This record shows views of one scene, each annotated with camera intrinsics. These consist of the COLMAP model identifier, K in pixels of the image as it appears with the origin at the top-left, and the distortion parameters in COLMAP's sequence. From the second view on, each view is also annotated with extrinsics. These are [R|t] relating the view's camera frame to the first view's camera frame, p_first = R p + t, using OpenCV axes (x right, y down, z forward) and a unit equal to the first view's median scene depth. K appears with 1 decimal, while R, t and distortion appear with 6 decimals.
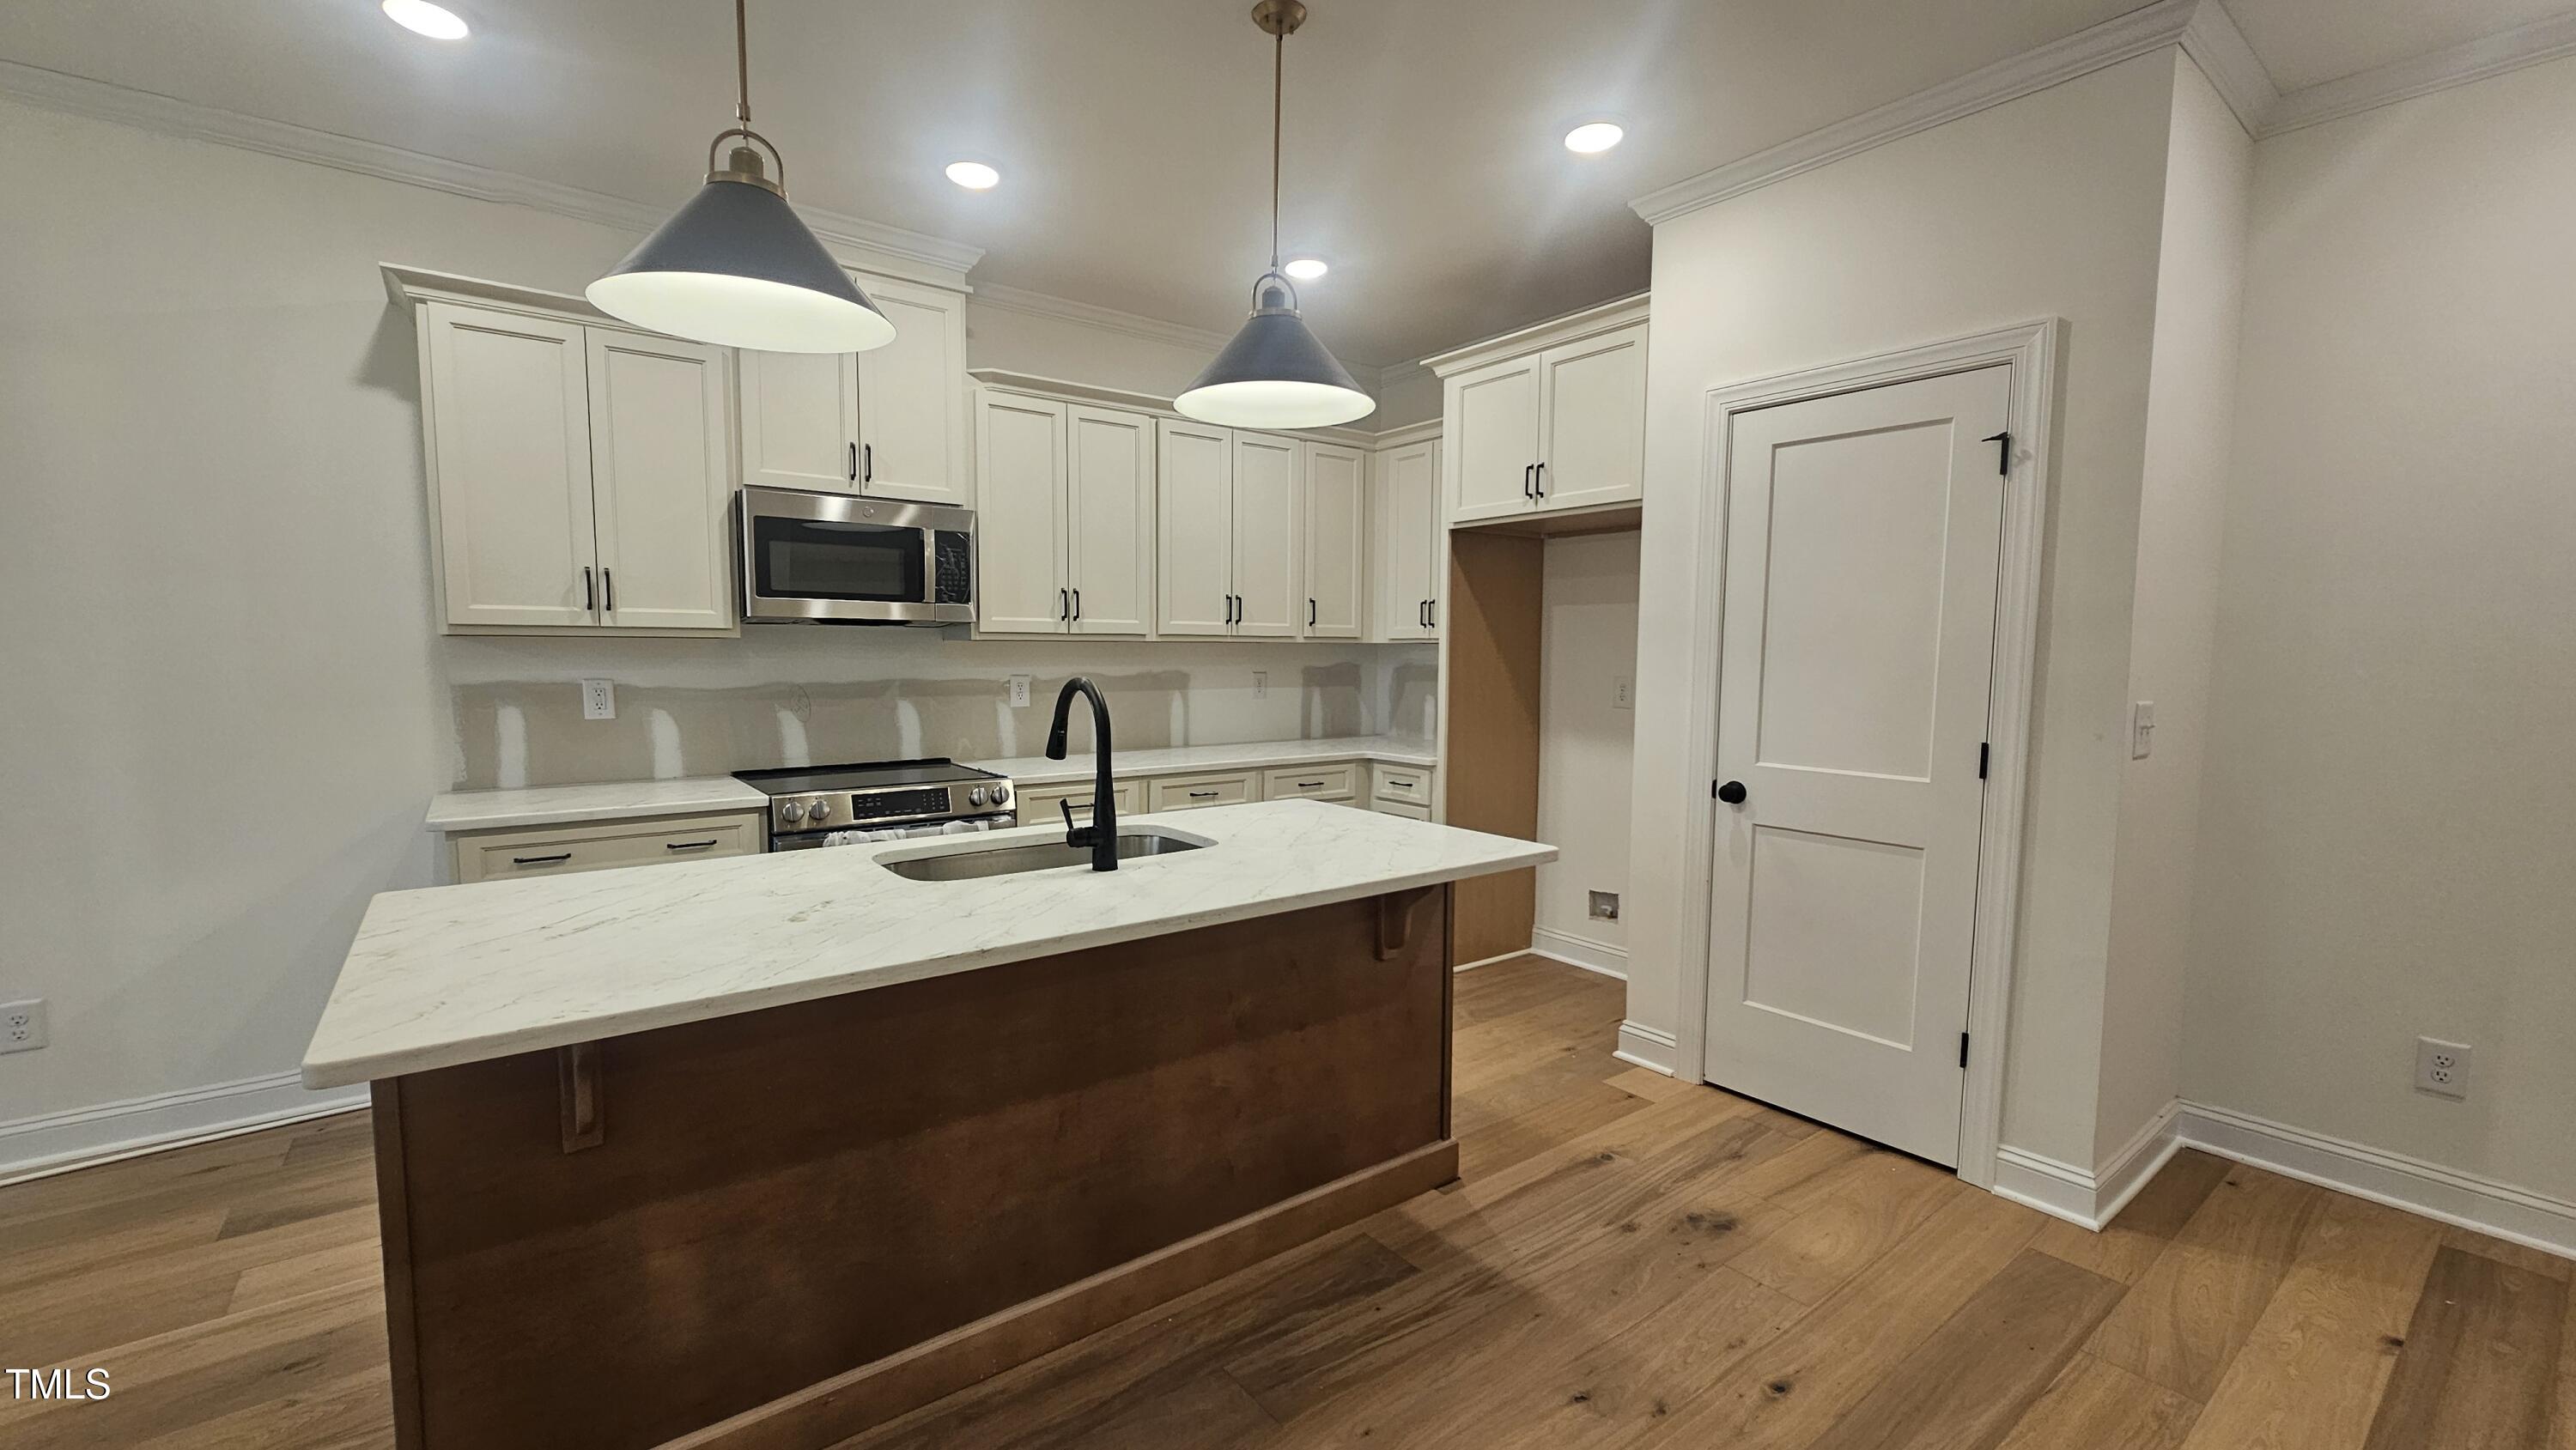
lens RADIAL K [[1054.0, 0, 1269.5], [0, 1054.0, 738.4], [0, 0, 1]] dist [0.000284, -0.000029]
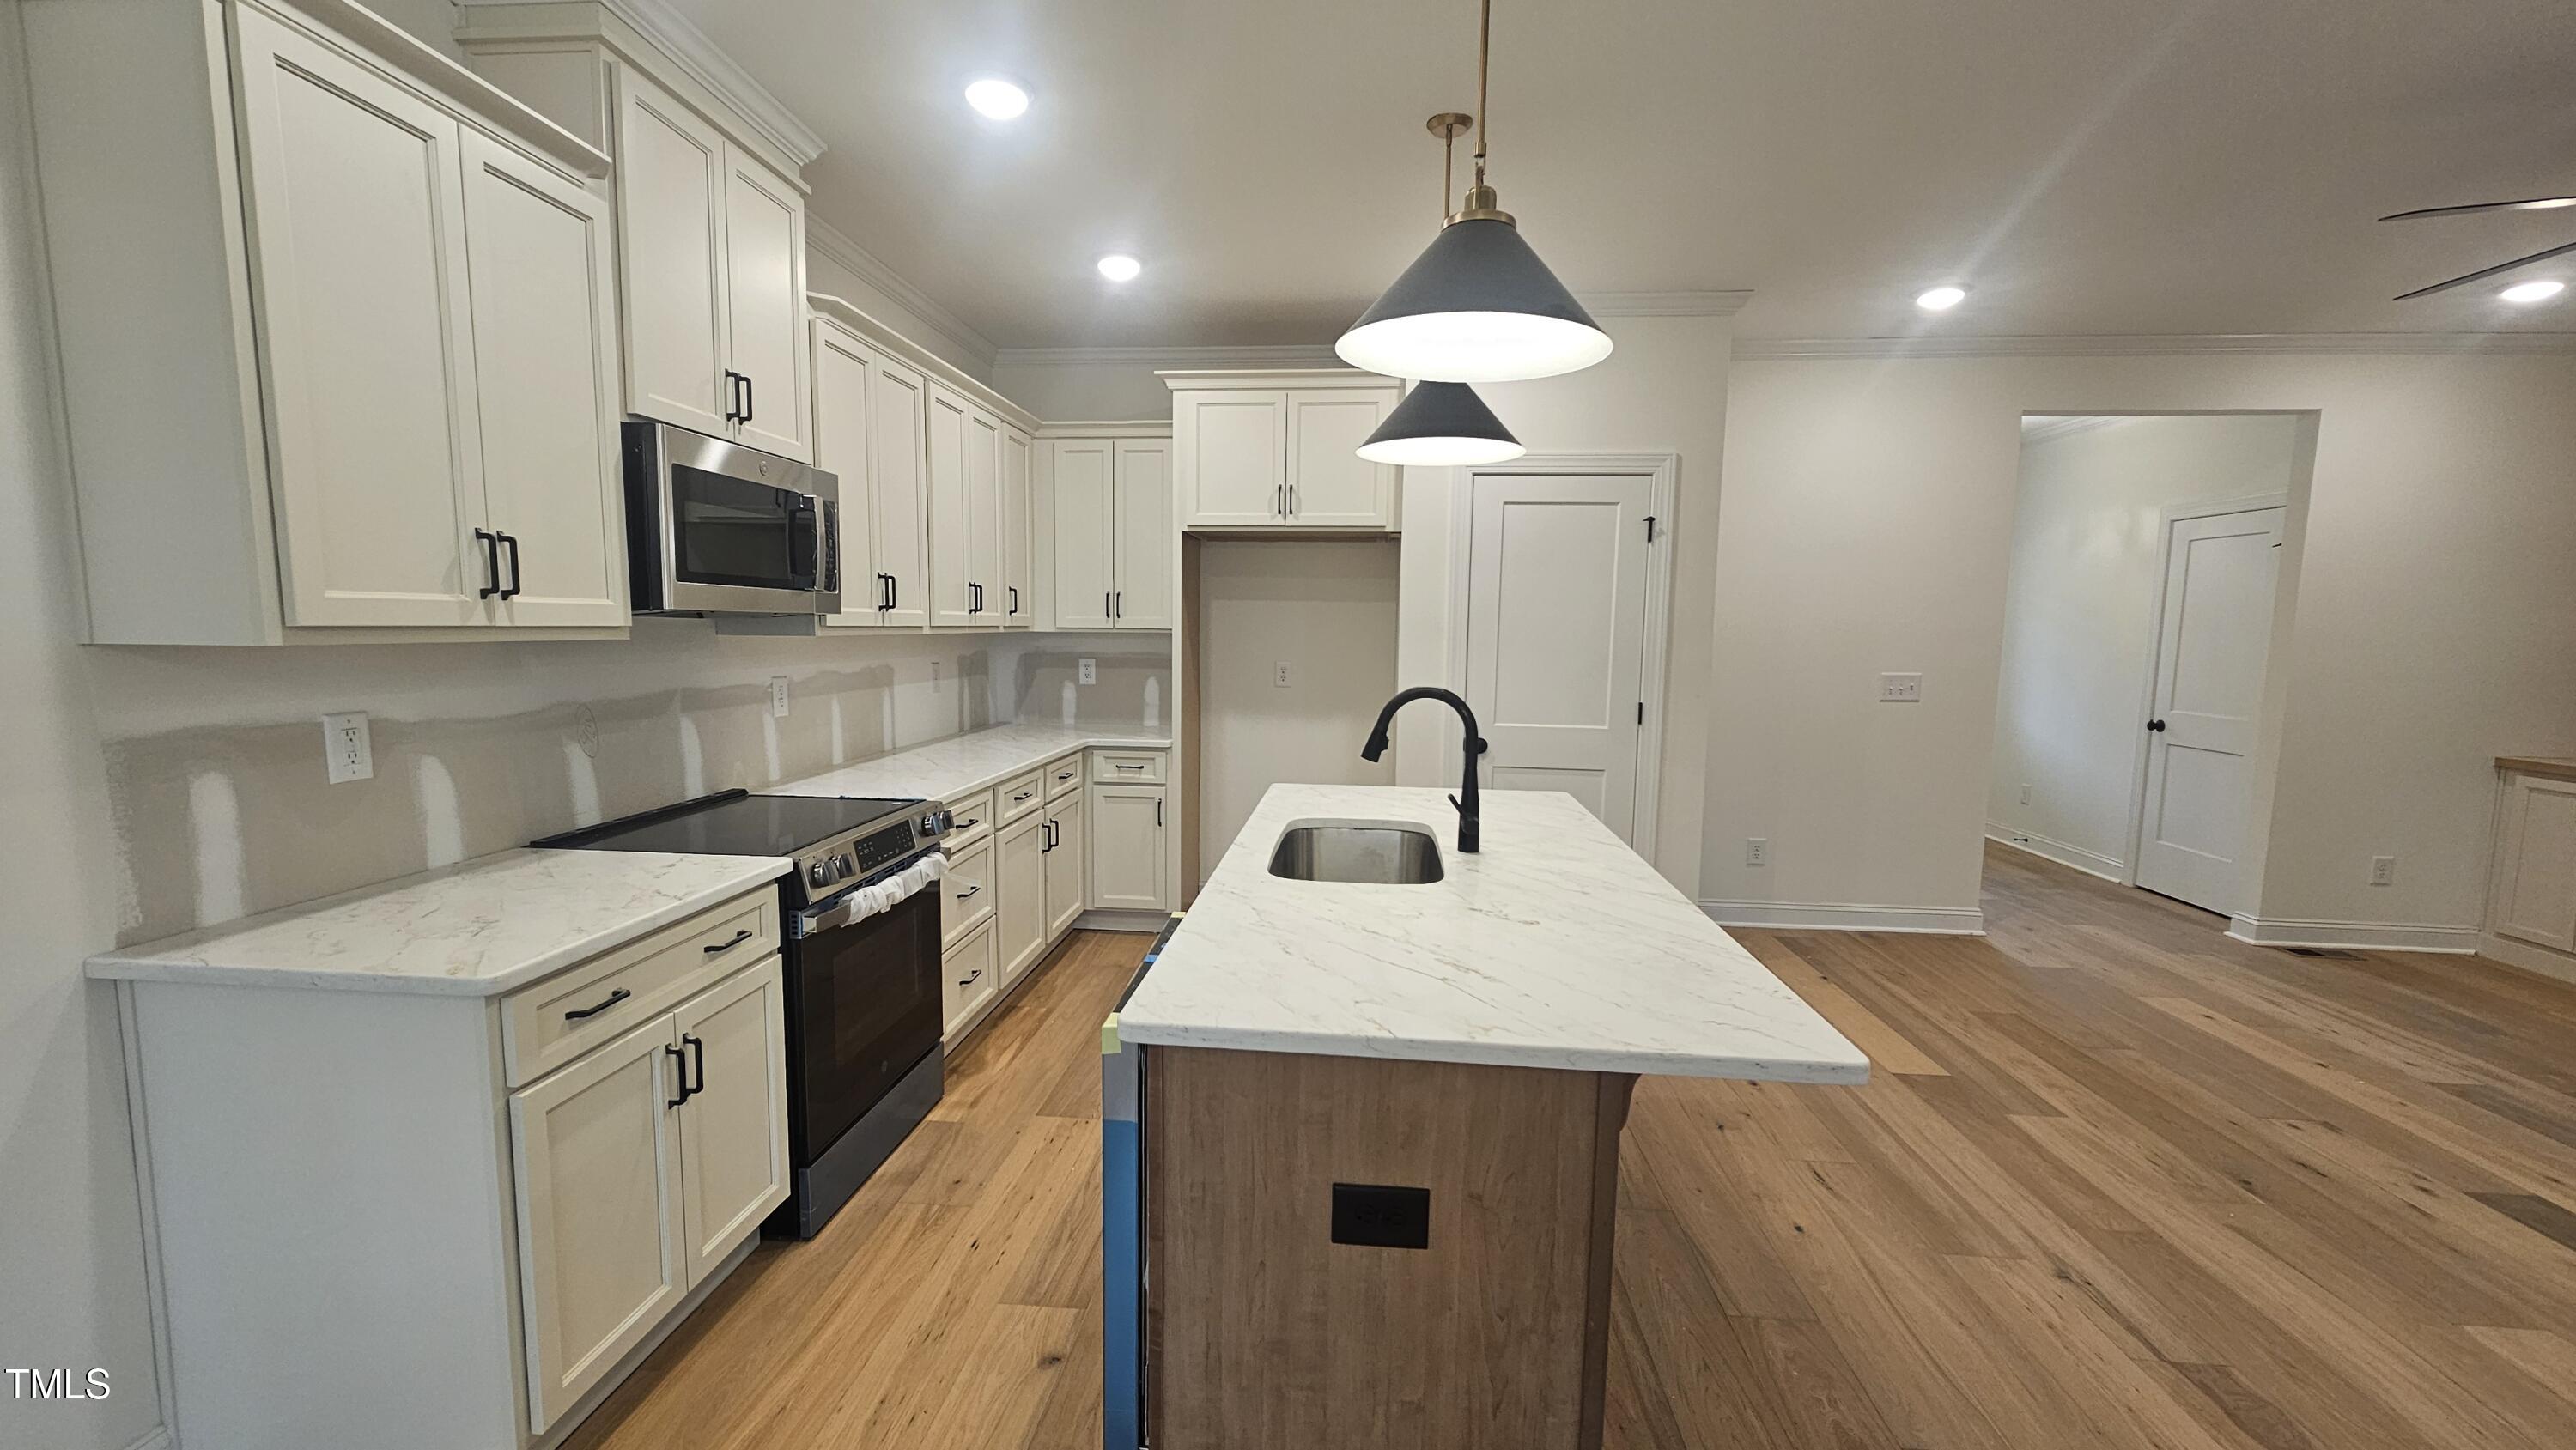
lens RADIAL K [[1054.0, 0, 1269.5], [0, 1054.0, 738.4], [0, 0, 1]] dist [0.000284, -0.000029]
pose [[0.675998, -0.076046, 0.732969, -0.696378], [0.052876, 0.997103, 0.054683, -0.045309], [-0.735004, 0.001791, 0.678061, 0.225608]]
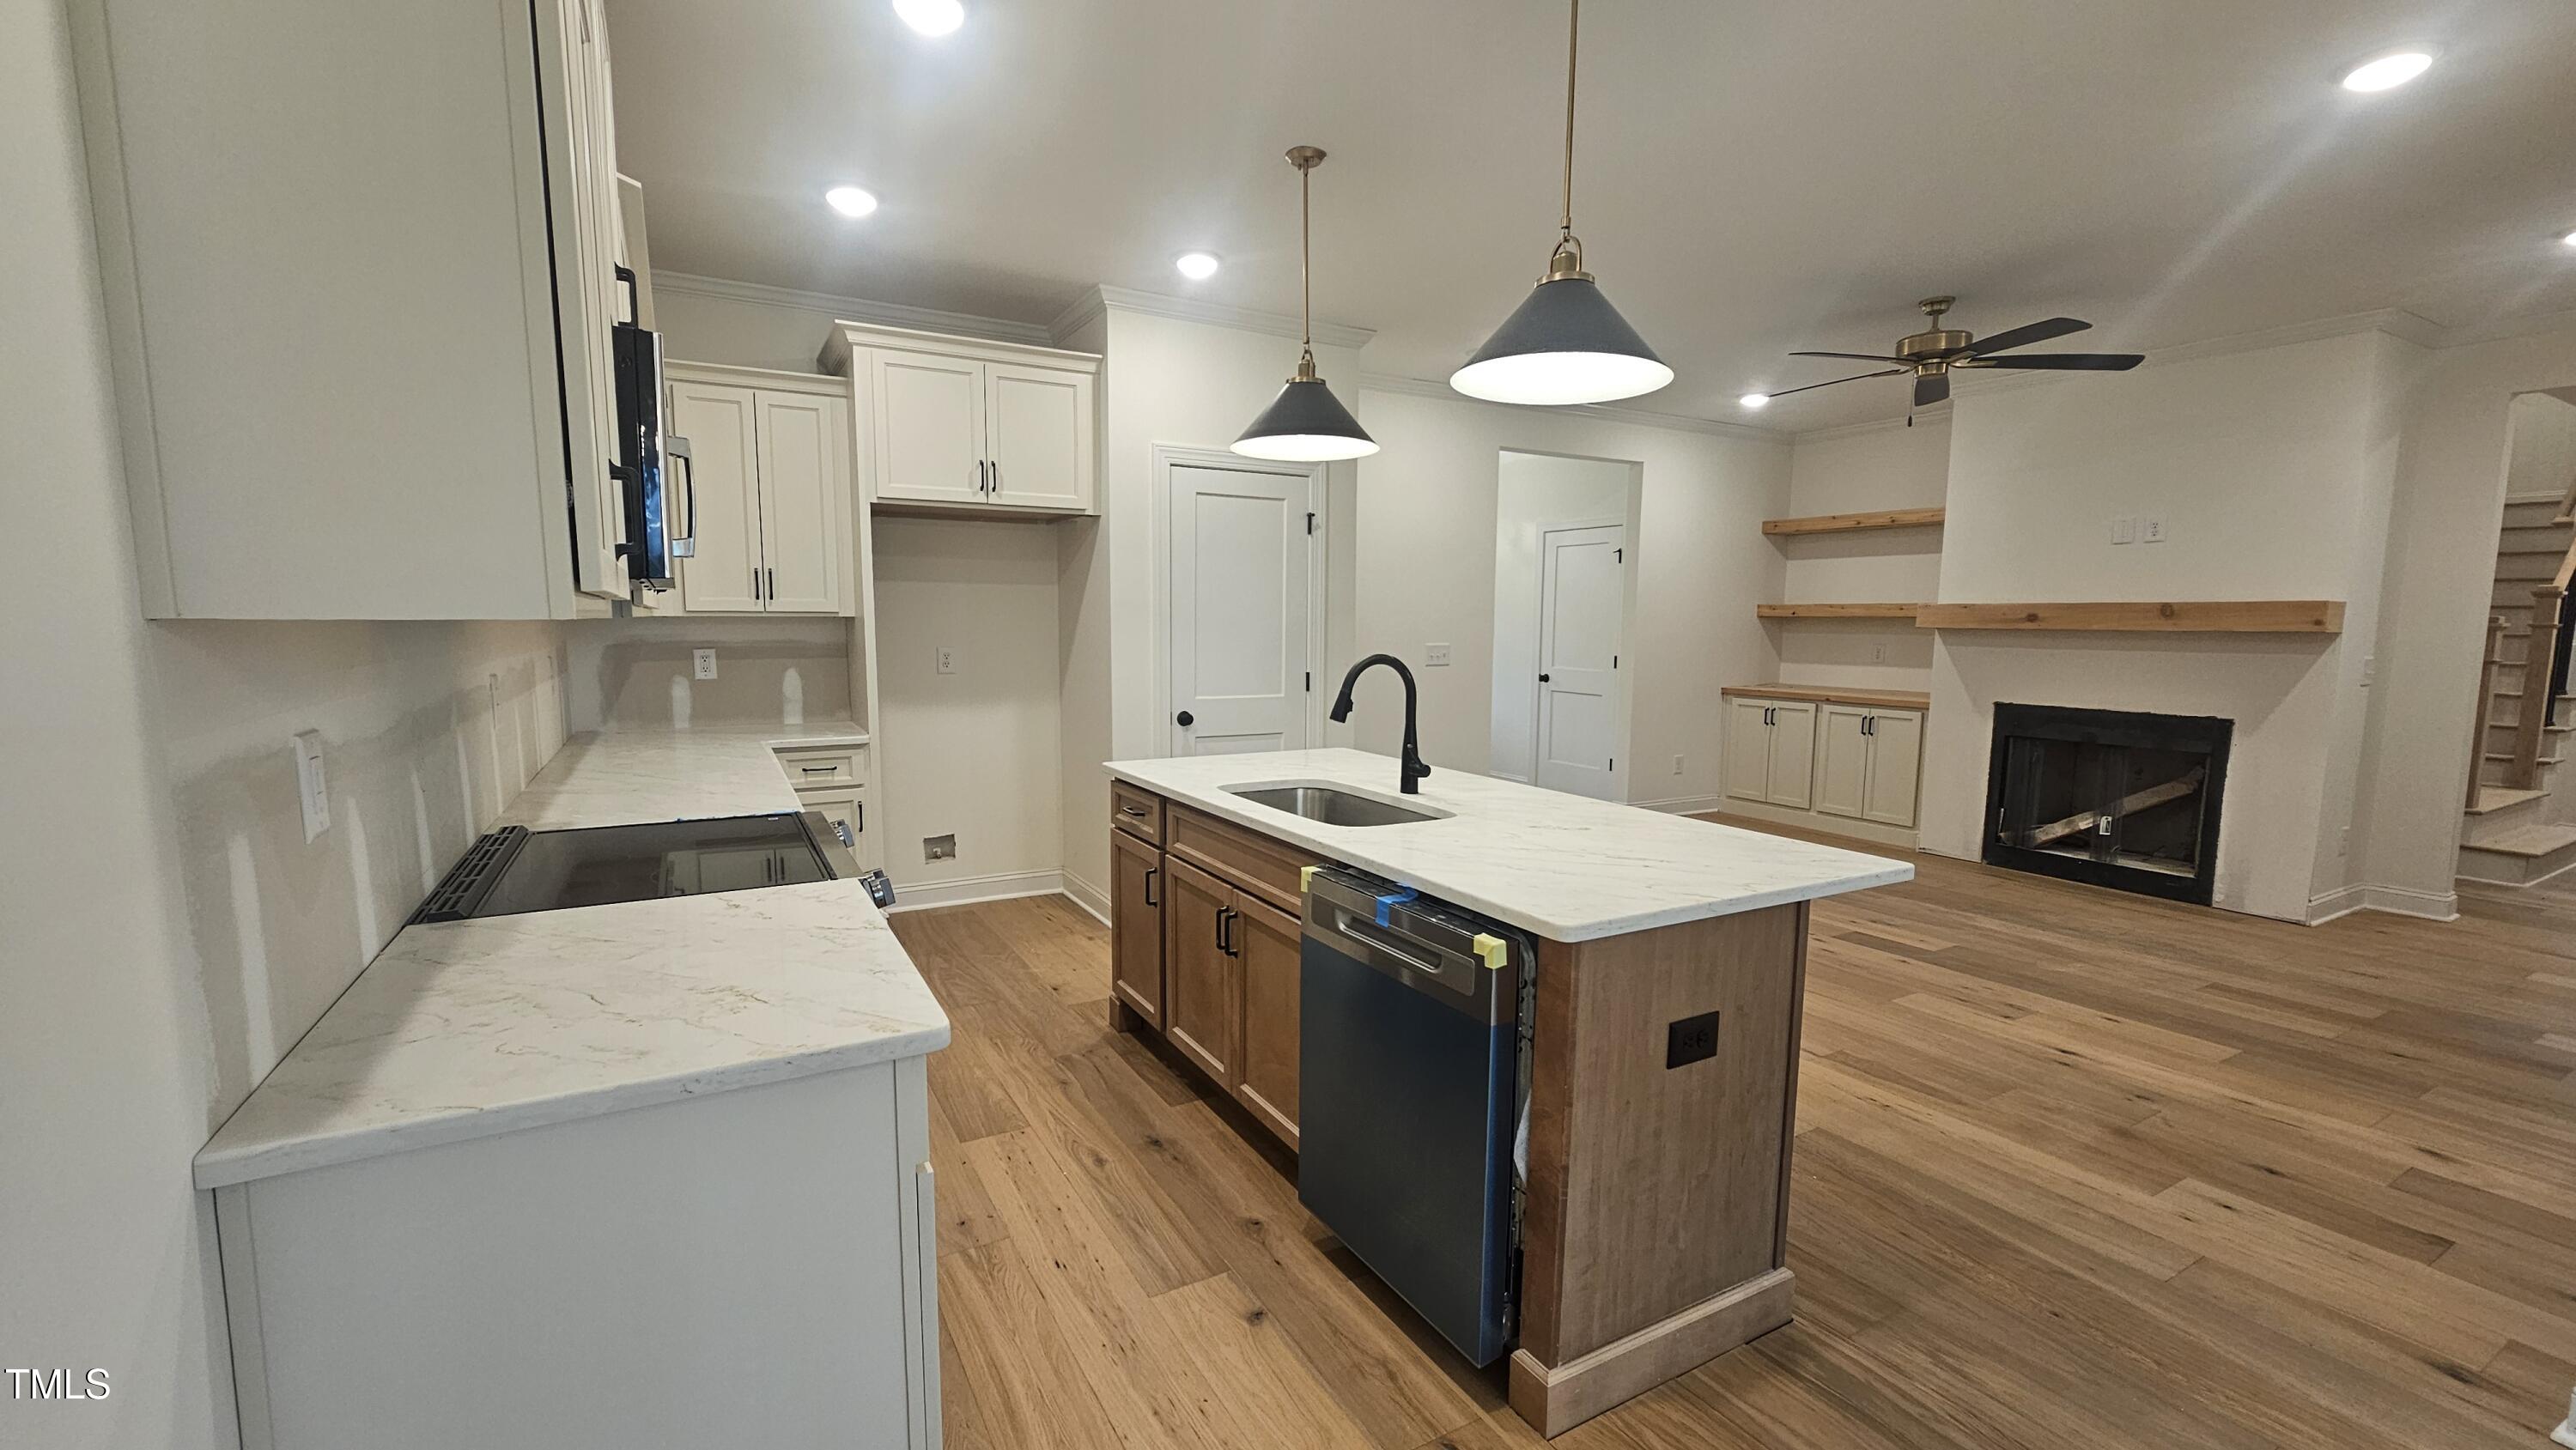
lens RADIAL K [[1056.4, 0, 1269.3], [0, 1056.4, 737.8], [0, 0, 1]] dist [0.003367, -0.006264]
pose [[0.136049, -0.115432, 0.983954, -0.925736], [0.079249, 0.991274, 0.105333, -0.064278], [-0.987527, 0.063646, 0.144010, 0.593511]]
